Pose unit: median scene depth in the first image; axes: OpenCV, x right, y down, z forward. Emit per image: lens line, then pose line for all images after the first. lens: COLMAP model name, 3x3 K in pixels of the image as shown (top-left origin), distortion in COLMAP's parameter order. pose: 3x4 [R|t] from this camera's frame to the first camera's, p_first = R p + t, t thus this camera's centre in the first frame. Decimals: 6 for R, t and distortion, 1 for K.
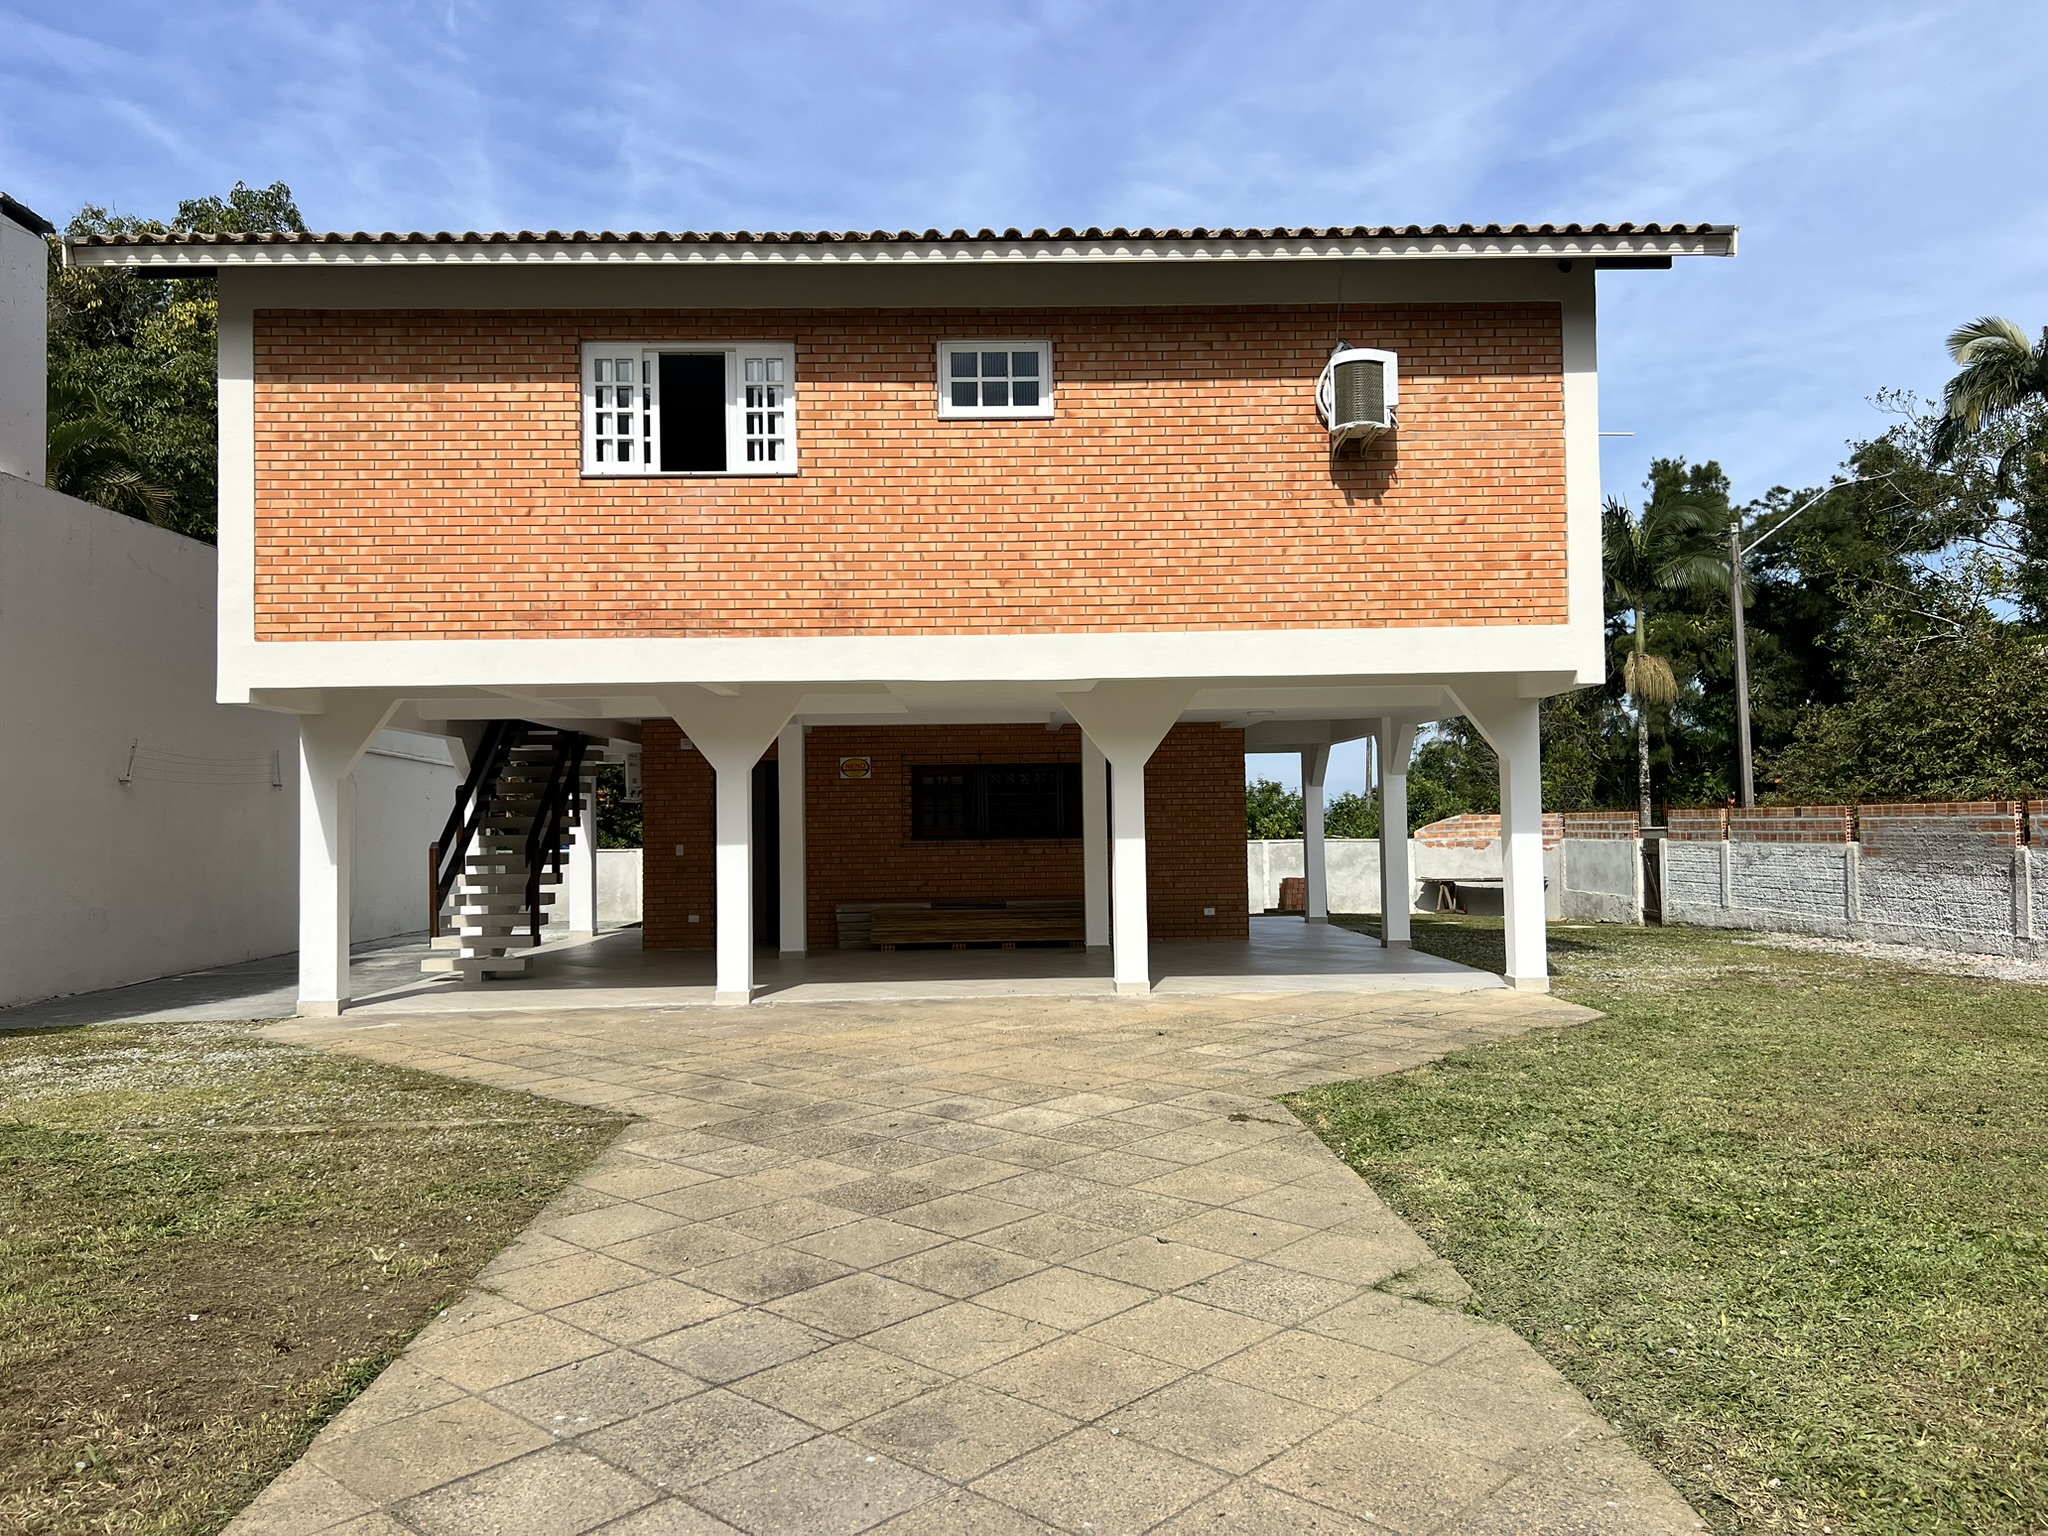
lens RADIAL K [[1530.2, 0, 1024.0], [0, 1530.2, 768.0], [0, 0, 1]] dist [0.069612, -0.087702]
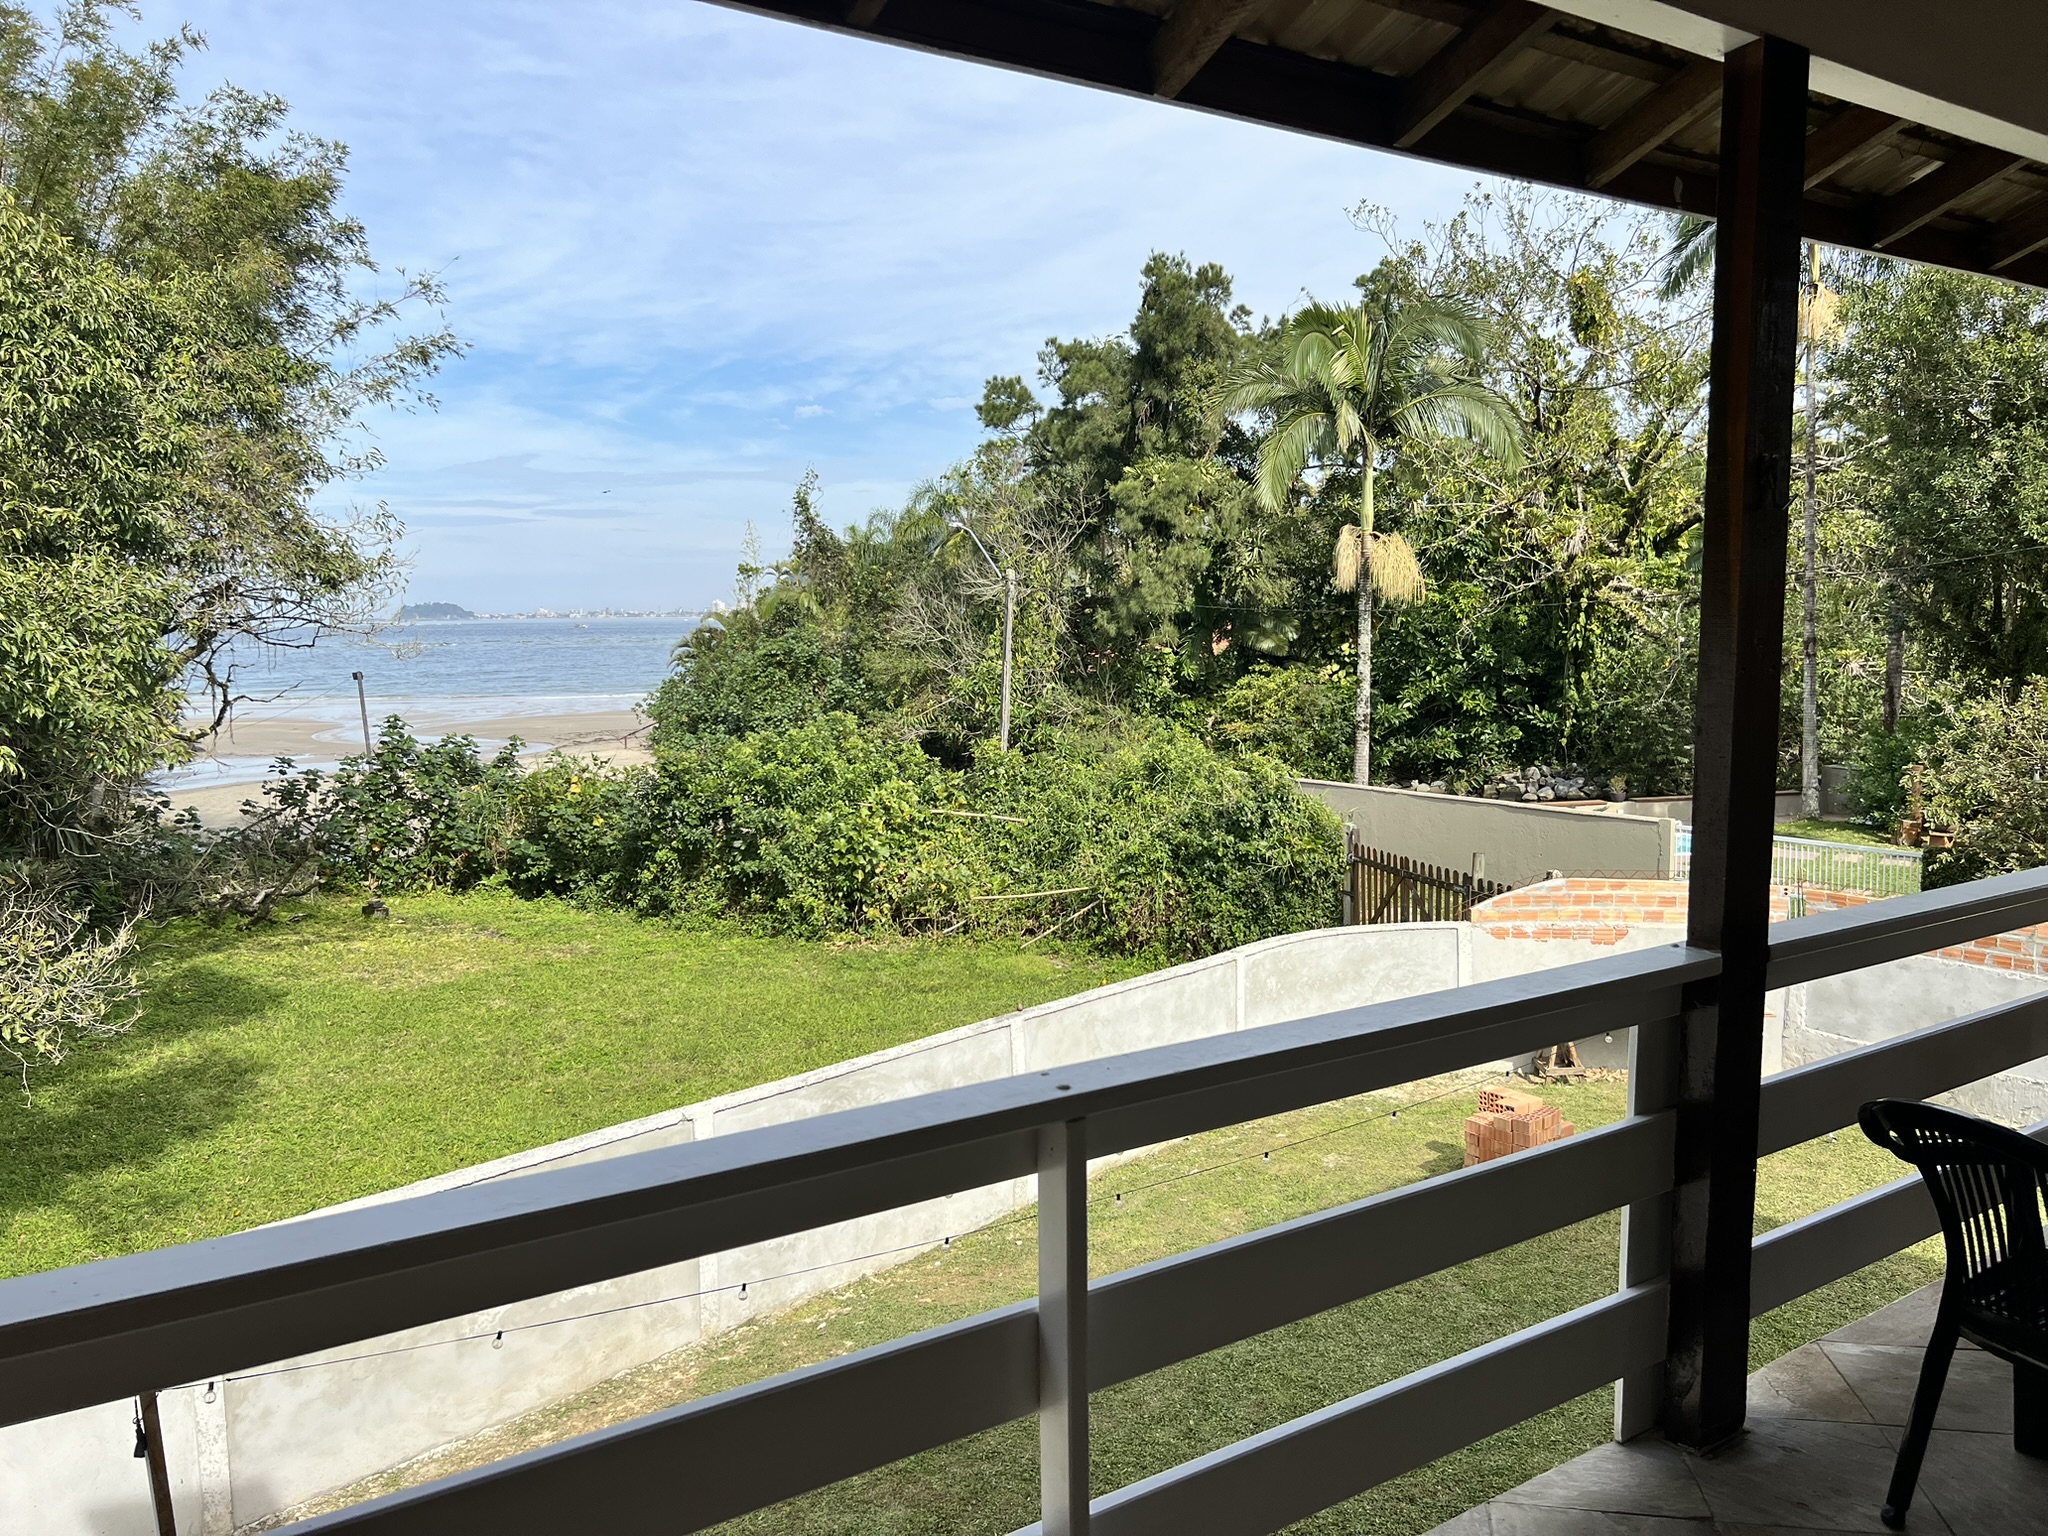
lens RADIAL K [[1530.2, 0, 1024.0], [0, 1530.2, 768.0], [0, 0, 1]] dist [0.069612, -0.087702]
pose [[0.831882, -0.047458, 0.552919, -0.154469], [-0.027438, 0.991601, 0.126393, -0.066377], [-0.554273, -0.120316, 0.823593, 0.651524]]
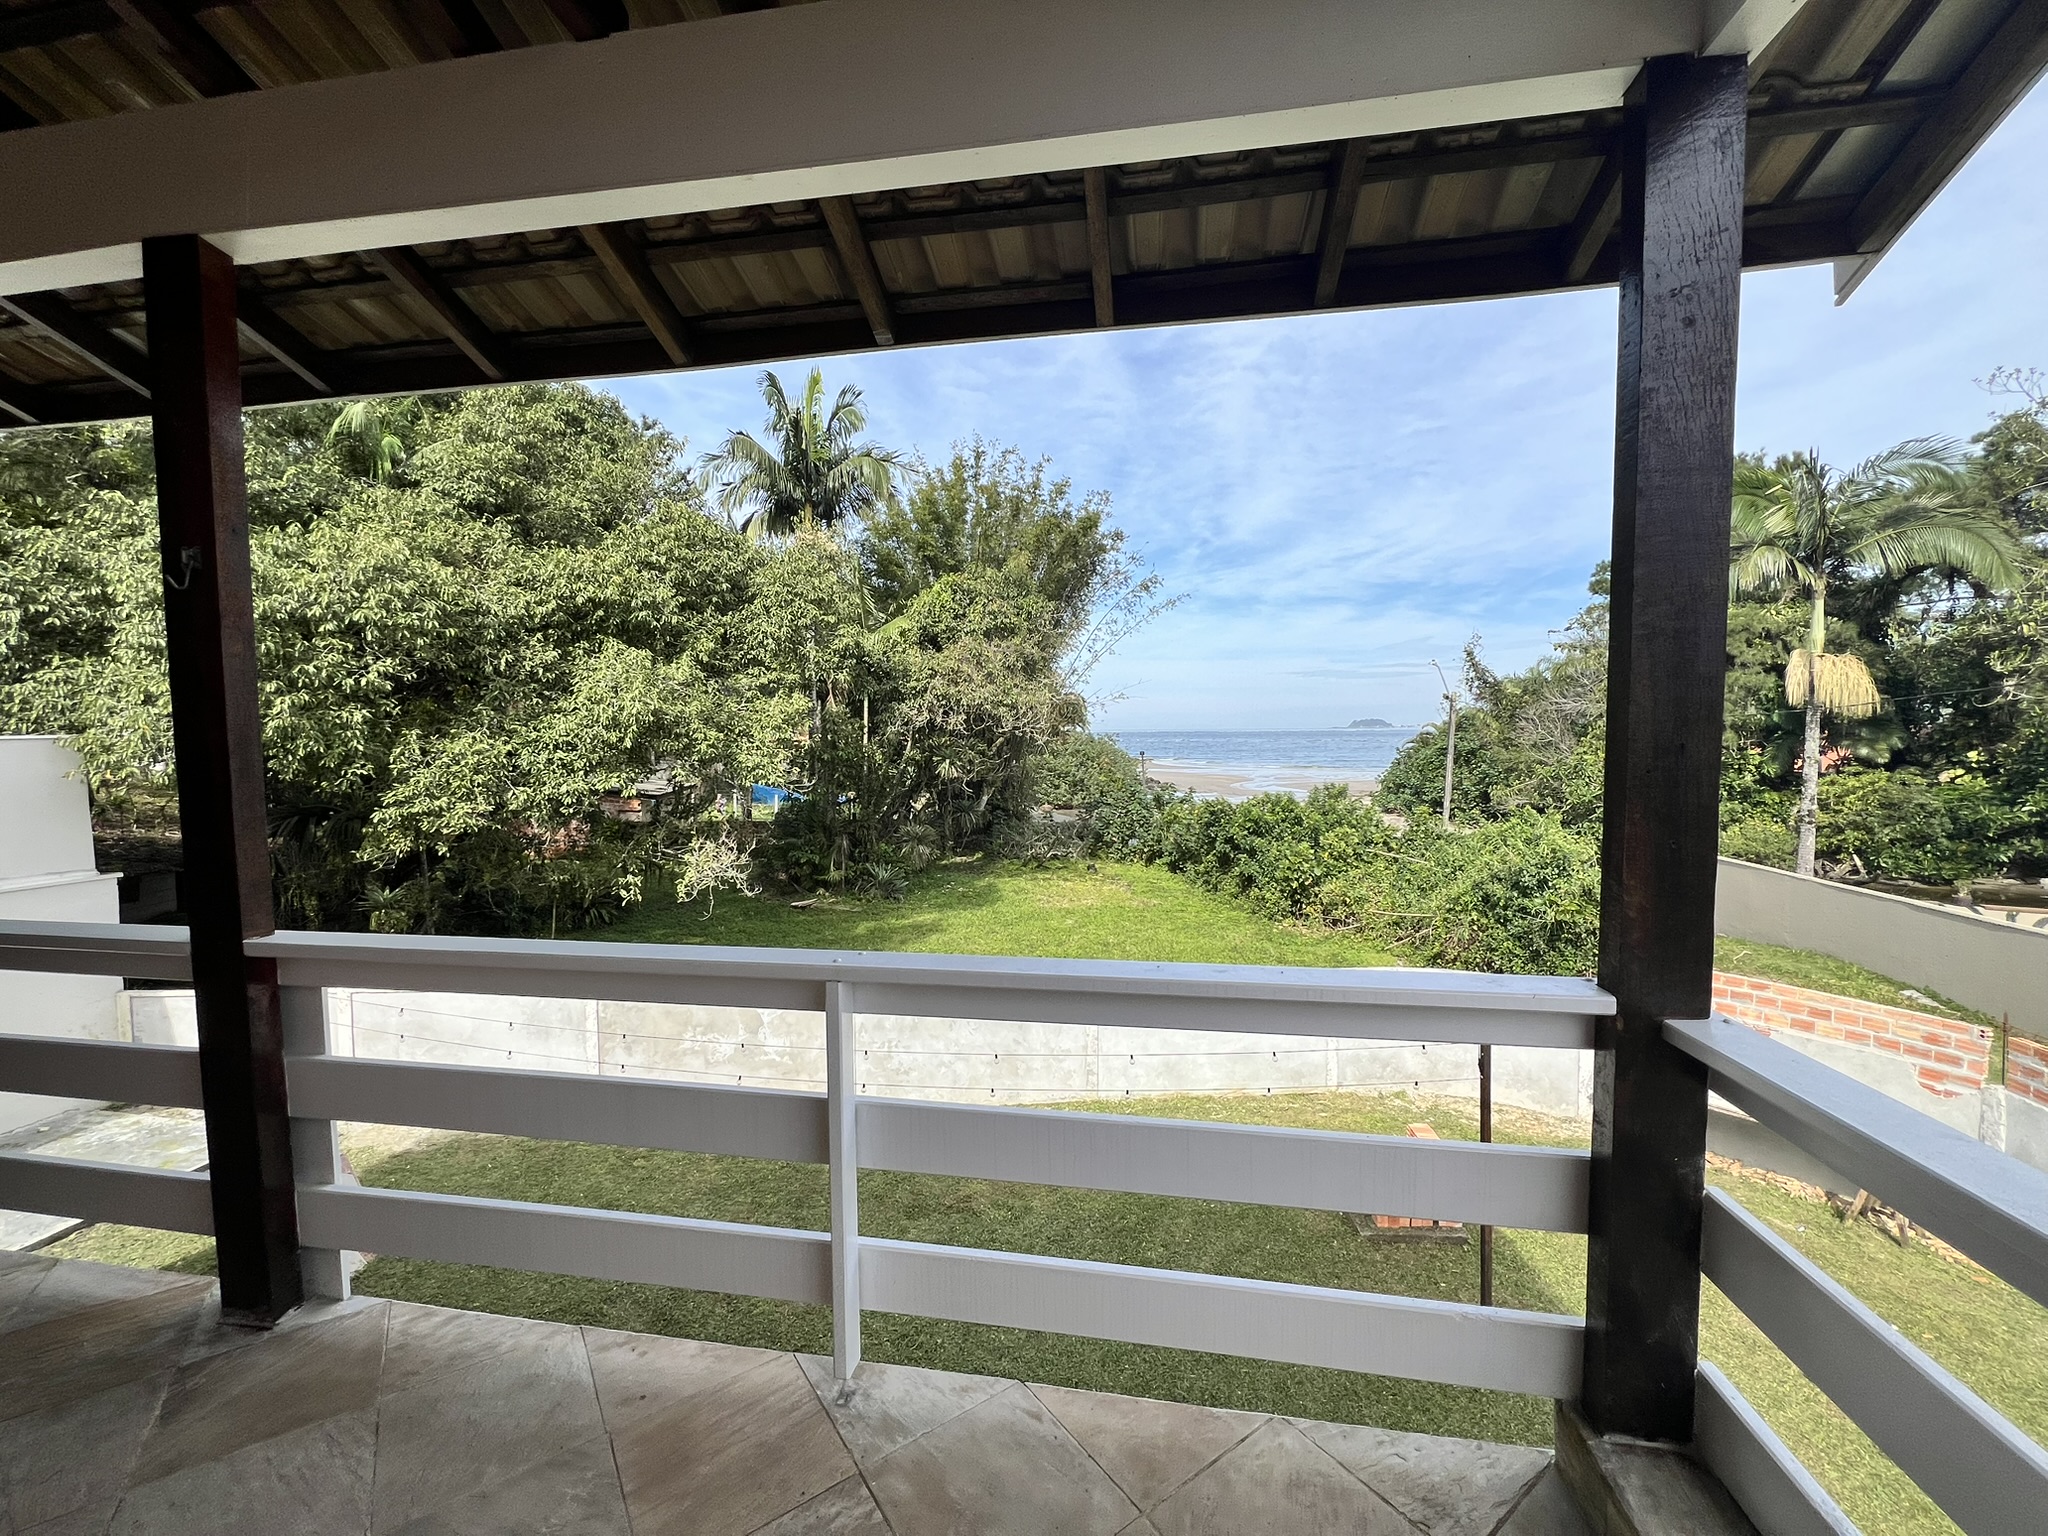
lens RADIAL K [[814.4, 0, 1024.0], [0, 814.4, 768.0], [0, 0, 1]] dist [-0.000979, -0.000321]
pose [[0.985004, 0.021665, -0.171167, 0.081625], [-0.005643, 0.995600, 0.093538, -0.066484], [0.172440, -0.091169, 0.980792, 0.652596]]
